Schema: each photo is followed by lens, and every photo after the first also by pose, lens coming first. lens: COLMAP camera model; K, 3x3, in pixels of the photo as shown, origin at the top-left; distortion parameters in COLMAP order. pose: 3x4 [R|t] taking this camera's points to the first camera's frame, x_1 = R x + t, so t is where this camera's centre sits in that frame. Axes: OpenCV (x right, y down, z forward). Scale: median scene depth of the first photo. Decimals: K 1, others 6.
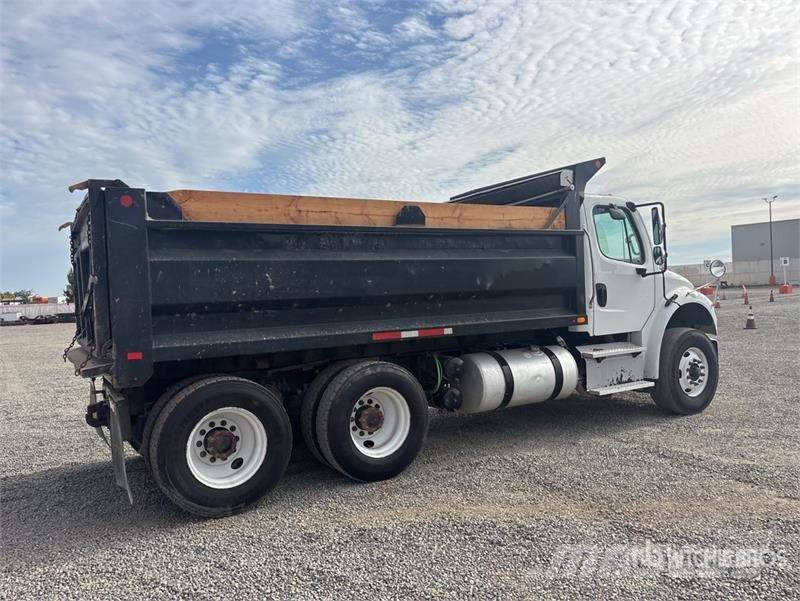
lens RADIAL K [[621.0, 0, 386.9], [0, 621.0, 296.4], [0, 0, 1]] dist [0.068100, -0.098555]
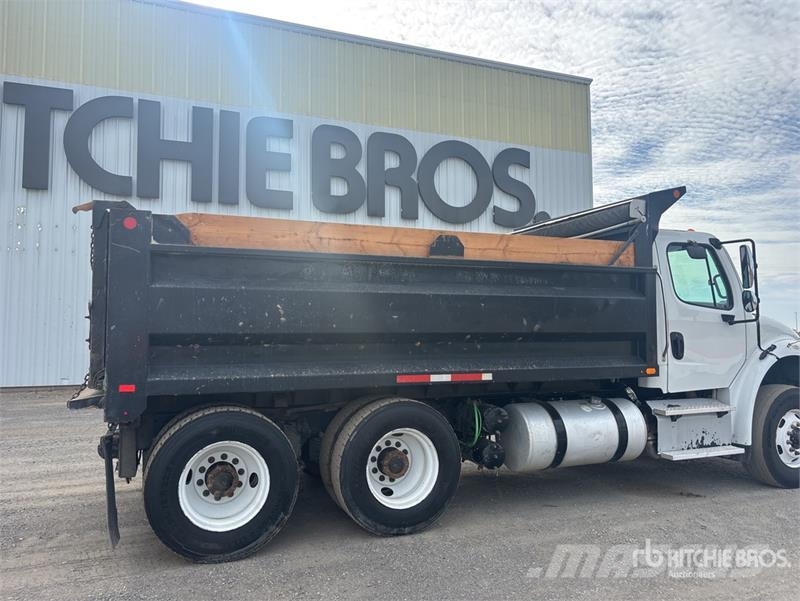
lens RADIAL K [[622.4, 0, 390.6], [0, 622.4, 297.4], [0, 0, 1]] dist [0.063685, -0.092208]
pose [[0.988861, 0.032866, -0.145165, 0.083035], [-0.040457, 0.997947, -0.049653, -0.006618], [0.143235, 0.054972, 0.988161, 0.090004]]
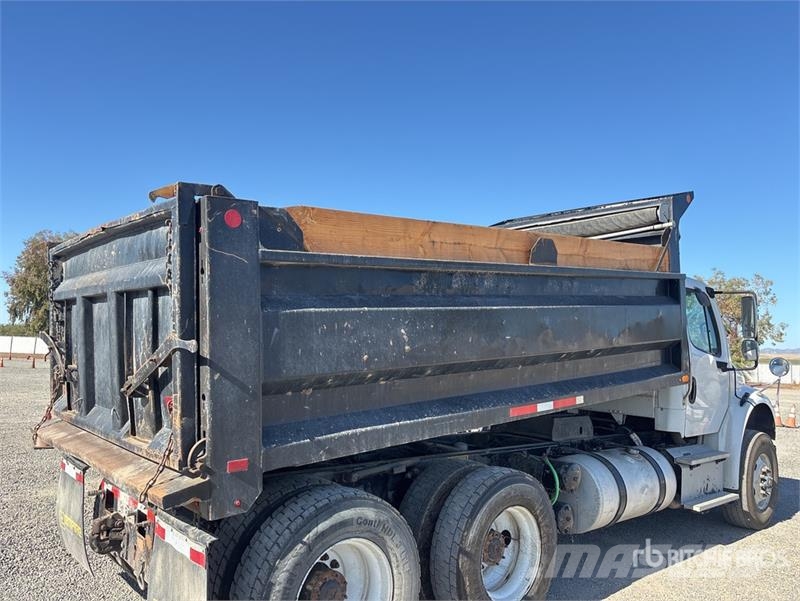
lens RADIAL K [[621.0, 0, 386.9], [0, 621.0, 296.4], [0, 0, 1]] dist [0.068100, -0.098555]
pose [[0.983486, 0.020915, 0.179772, -0.268751], [-0.012845, 0.998862, -0.045936, -0.032865], [-0.180528, 0.042869, 0.982635, 0.249430]]
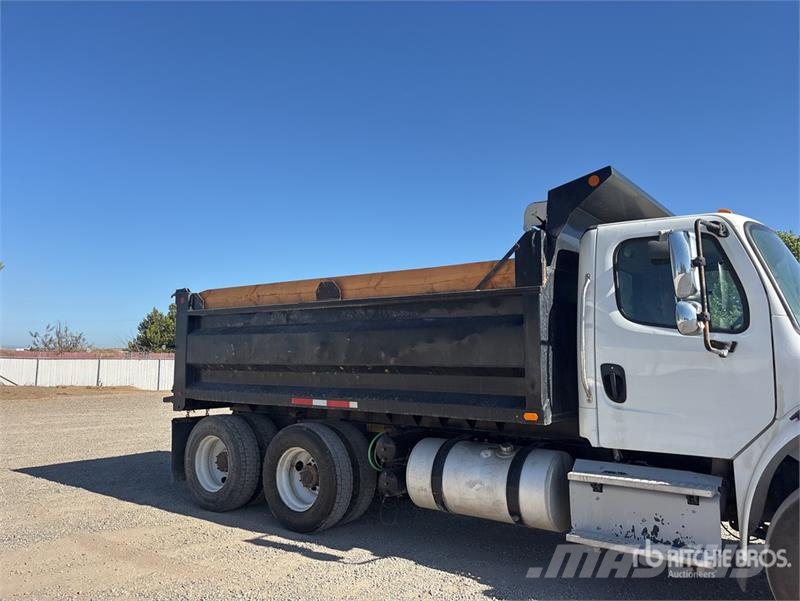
lens RADIAL K [[621.0, 0, 386.9], [0, 621.0, 296.4], [0, 0, 1]] dist [0.068100, -0.098555]
pose [[0.369990, -0.051687, -0.927597, 0.974813], [-0.028370, 0.997357, -0.066890, -0.047039], [0.928602, 0.051065, 0.367546, 0.642902]]
